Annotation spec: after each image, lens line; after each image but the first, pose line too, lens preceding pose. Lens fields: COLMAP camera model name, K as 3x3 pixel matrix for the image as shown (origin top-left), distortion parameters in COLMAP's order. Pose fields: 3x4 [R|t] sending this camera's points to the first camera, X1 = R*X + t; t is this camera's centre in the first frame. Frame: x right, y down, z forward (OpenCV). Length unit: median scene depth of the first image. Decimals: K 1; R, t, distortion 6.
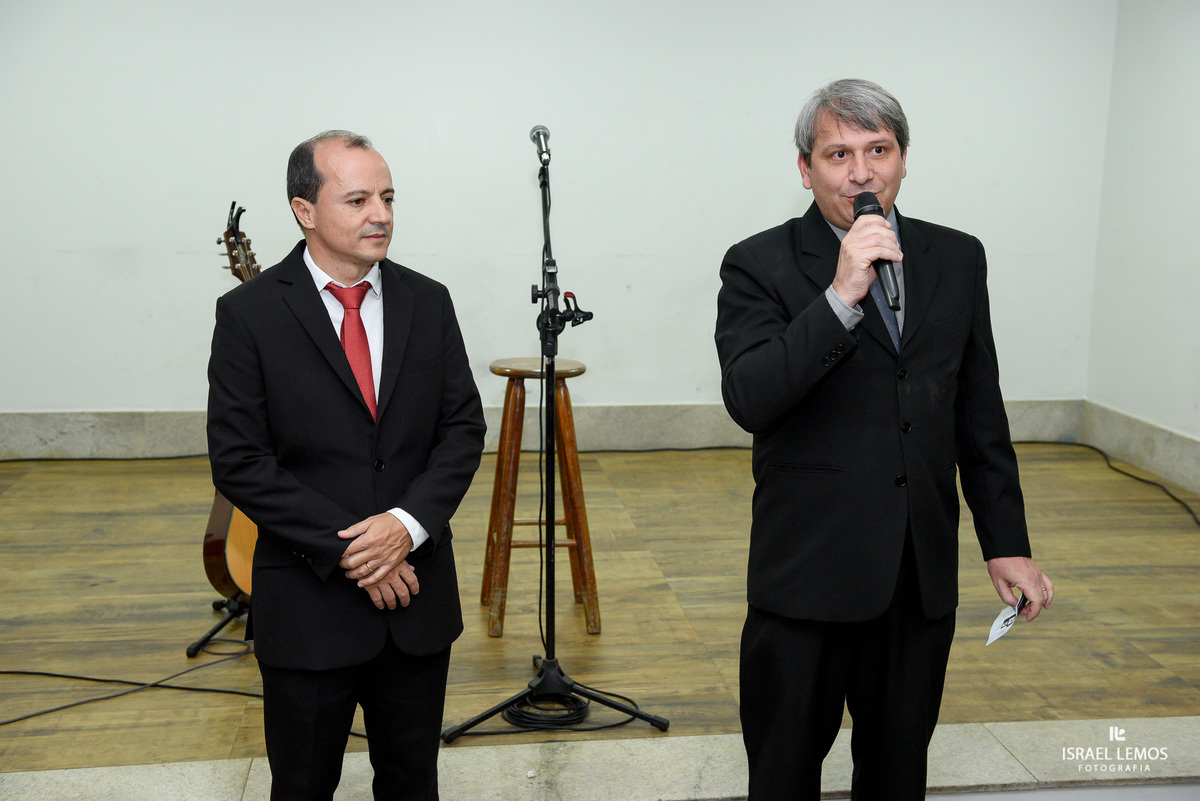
lens RADIAL K [[1312.2, 0, 597.2], [0, 1312.2, 399.8], [0, 0, 1]] dist [0.077554, 0.001486]
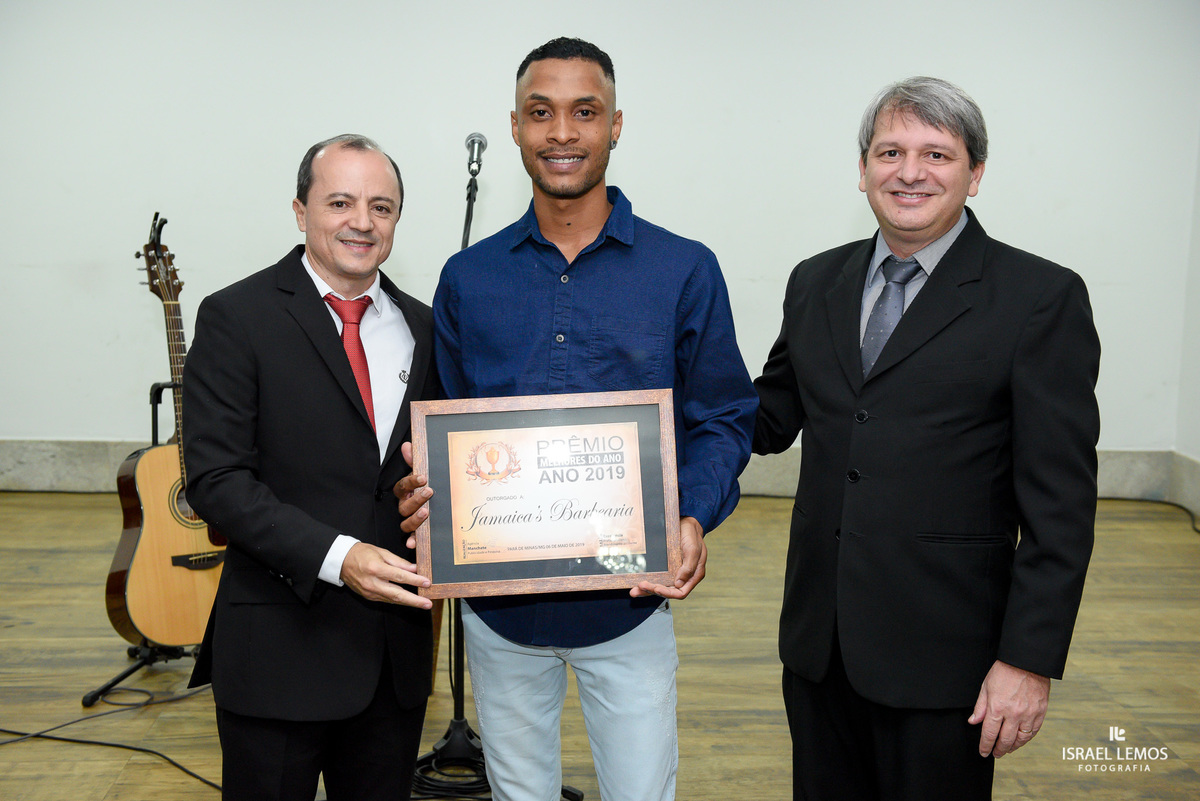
lens RADIAL K [[1482.6, 0, 599.3], [0, 1482.6, 402.8], [0, 0, 1]] dist [0.121354, -0.016699]
pose [[0.996777, 0.019211, -0.077892, 0.114910], [-0.021329, 0.999423, -0.026451, 0.004049], [0.077339, 0.028027, 0.996611, -0.016598]]
